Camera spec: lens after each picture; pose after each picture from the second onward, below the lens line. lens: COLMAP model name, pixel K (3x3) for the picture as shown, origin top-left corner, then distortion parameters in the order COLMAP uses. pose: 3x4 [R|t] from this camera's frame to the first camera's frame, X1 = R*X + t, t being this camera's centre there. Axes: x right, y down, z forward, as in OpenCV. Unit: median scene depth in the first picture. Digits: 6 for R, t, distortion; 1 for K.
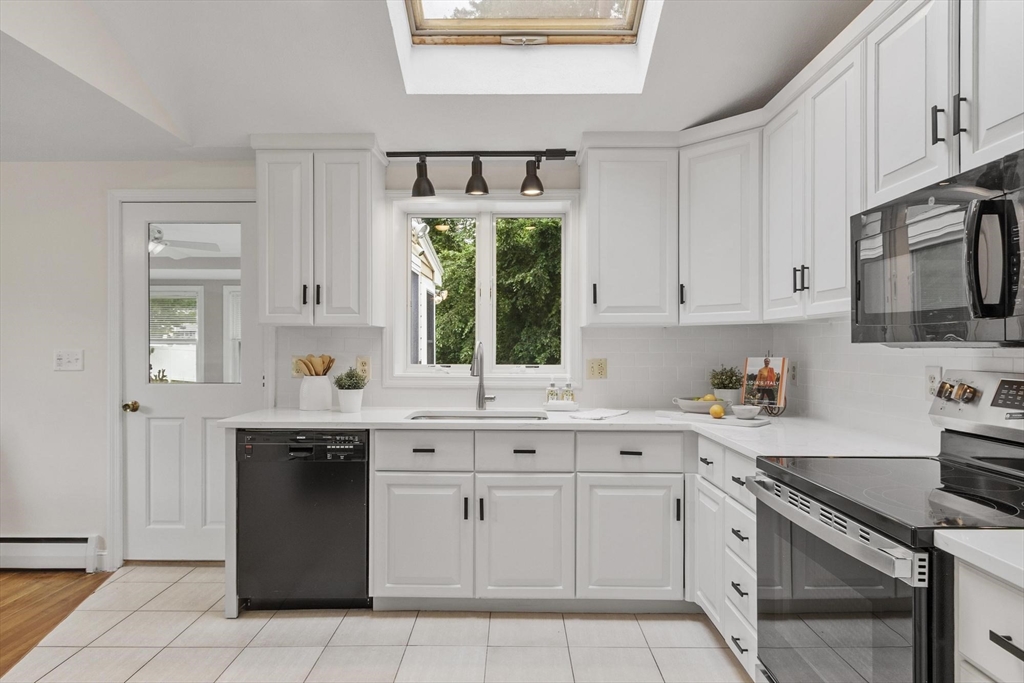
lens RADIAL K [[599.2, 0, 510.0], [0, 599.2, 348.5], [0, 0, 1]] dist [0.000025, -0.000195]
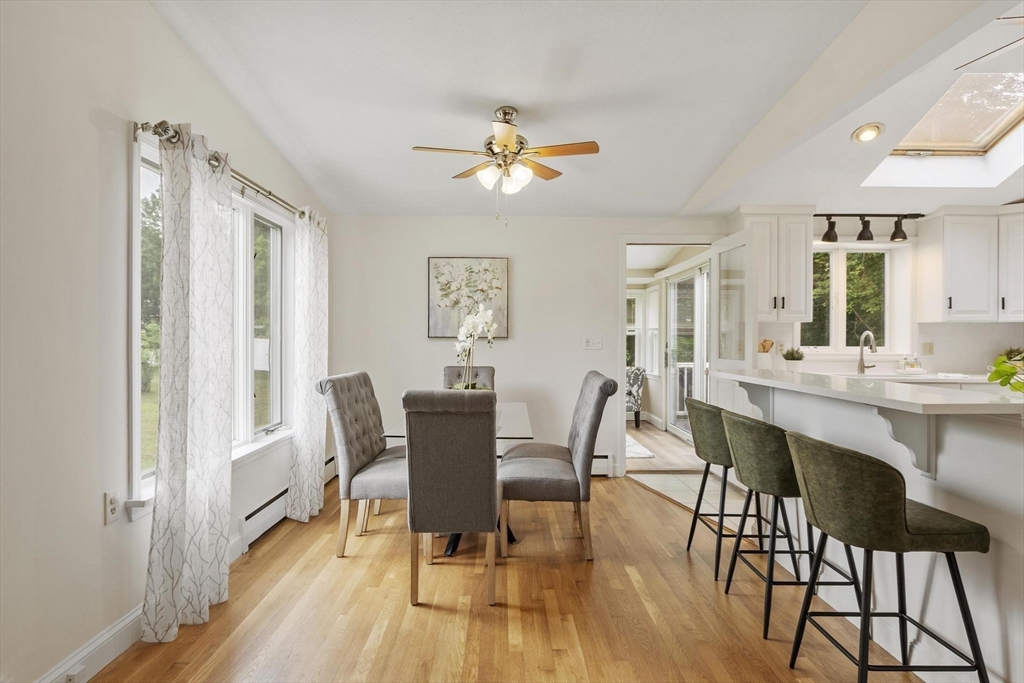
lens RADIAL K [[581.9, 0, 512.0], [0, 581.9, 341.5], [0, 0, 1]] dist [0.004764, -0.000790]
pose [[0.999699, 0.002077, 0.024442, -1.102682], [-0.002093, 0.999998, 0.000618, 0.017305], [-0.024441, -0.000669, 0.999701, -0.584886]]
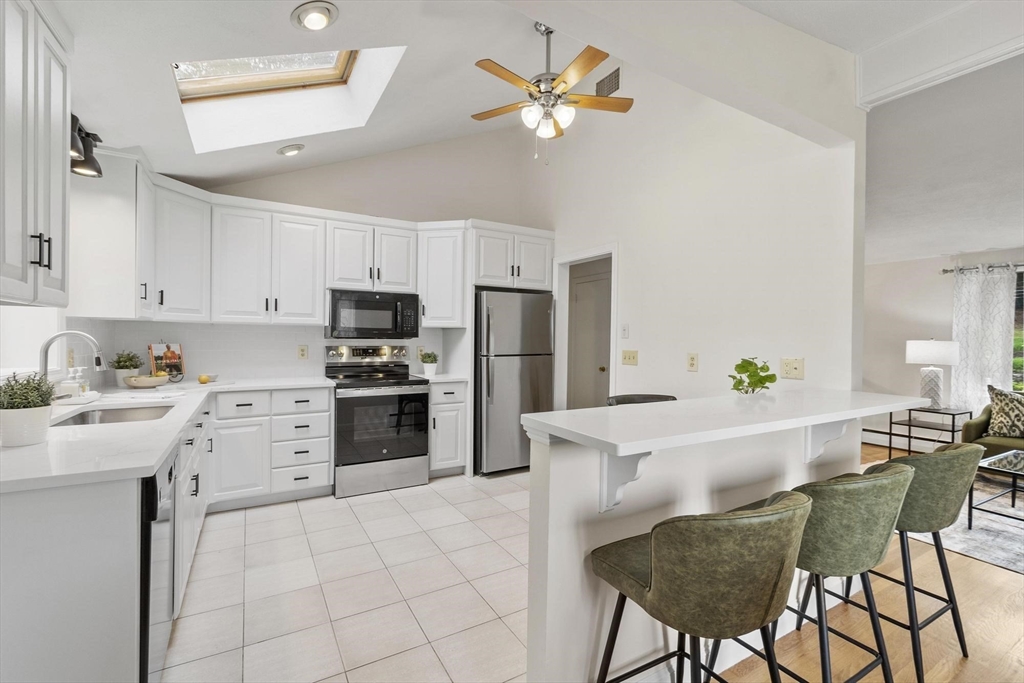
lens RADIAL K [[446.2, 0, 508.3], [0, 446.2, 342.5], [0, 0, 1]] dist [0.001046, 0.000449]
pose [[-0.504791, -0.013533, 0.863136, -0.950263], [-0.008218, 0.999907, 0.010871, -0.007766], [-0.863203, -0.001606, -0.504855, 0.818293]]
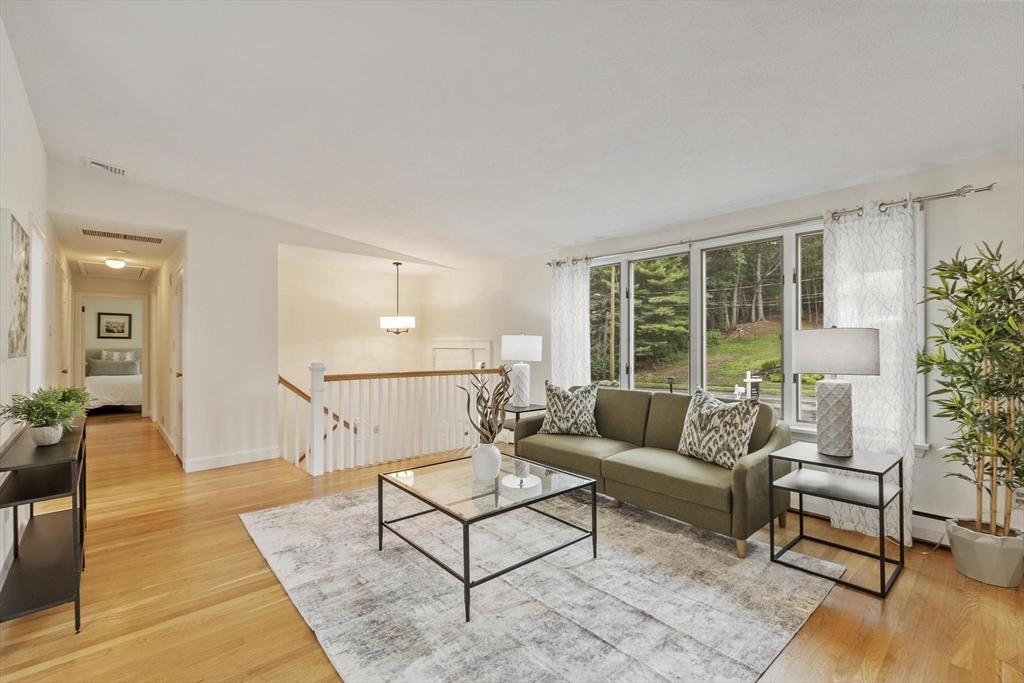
lens RADIAL K [[446.2, 0, 508.3], [0, 446.2, 342.5], [0, 0, 1]] dist [0.001046, 0.000449]
pose [[-0.679398, 0.003736, 0.733760, -1.420897], [0.004964, 0.999988, -0.000494, 0.014732], [-0.733753, 0.003307, -0.679408, -0.194734]]
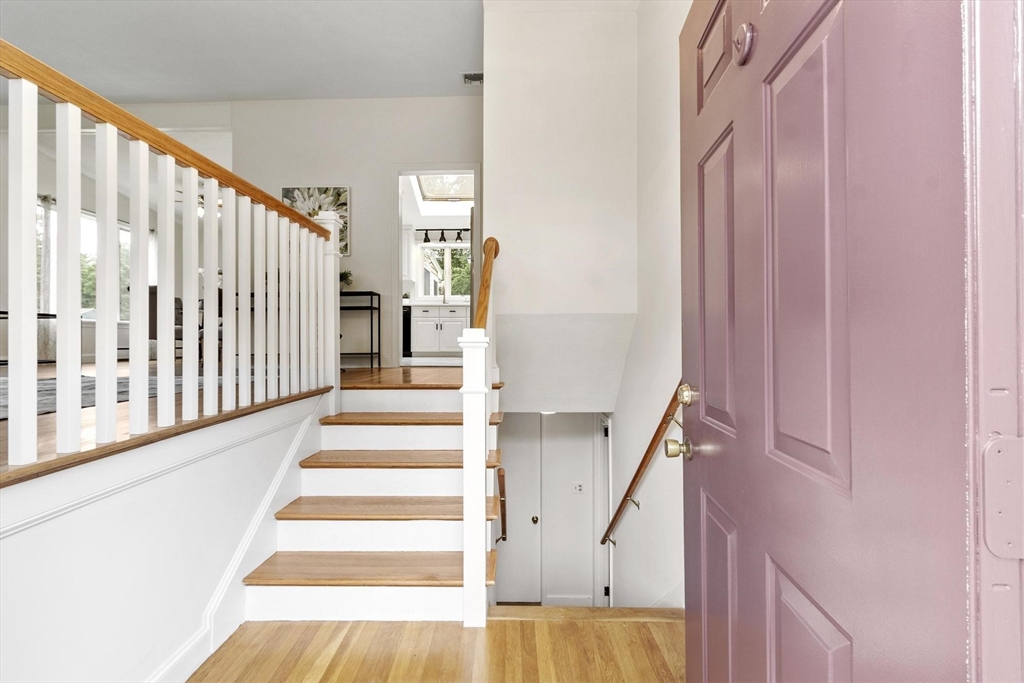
lens RADIAL K [[446.2, 0, 508.3], [0, 446.2, 342.5], [0, 0, 1]] dist [0.001046, 0.000449]
pose [[0.999992, -0.000832, -0.003787, 0.339659], [0.000822, 0.999996, -0.002615, 0.332341], [0.003789, 0.002612, 0.999989, -1.585126]]
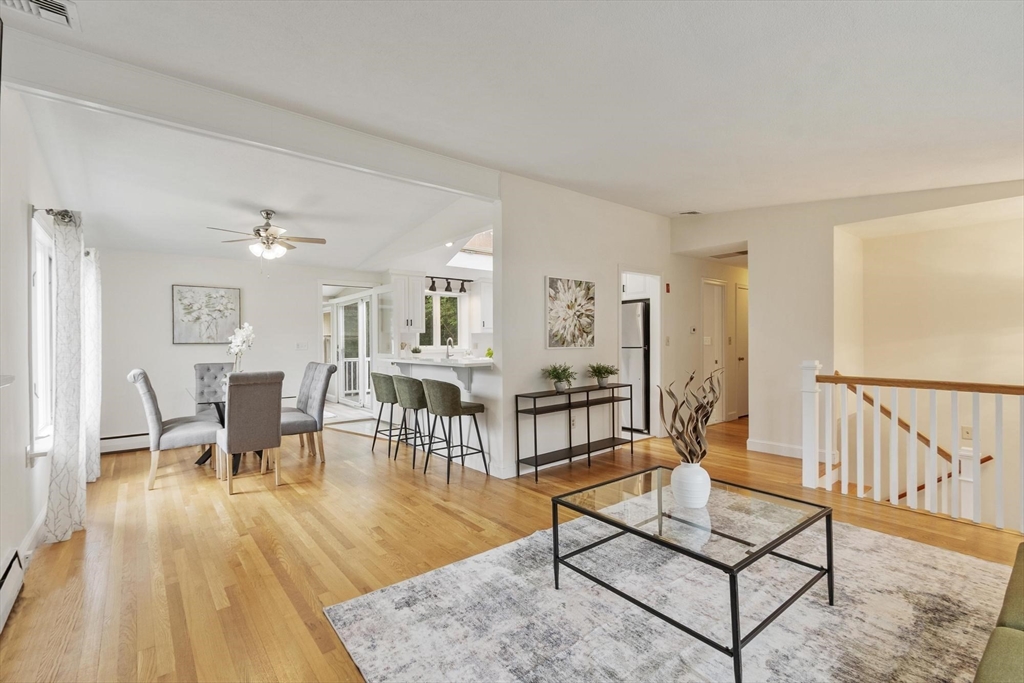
lens RADIAL K [[453.9, 0, 506.7], [0, 453.9, 342.3], [0, 0, 1]] dist [0.001364, 0.000322]
pose [[0.769317, -0.008905, 0.638806, -1.436377], [0.011122, 0.999938, 0.000545, 0.015540], [-0.638771, 0.006686, 0.769368, -1.117197]]
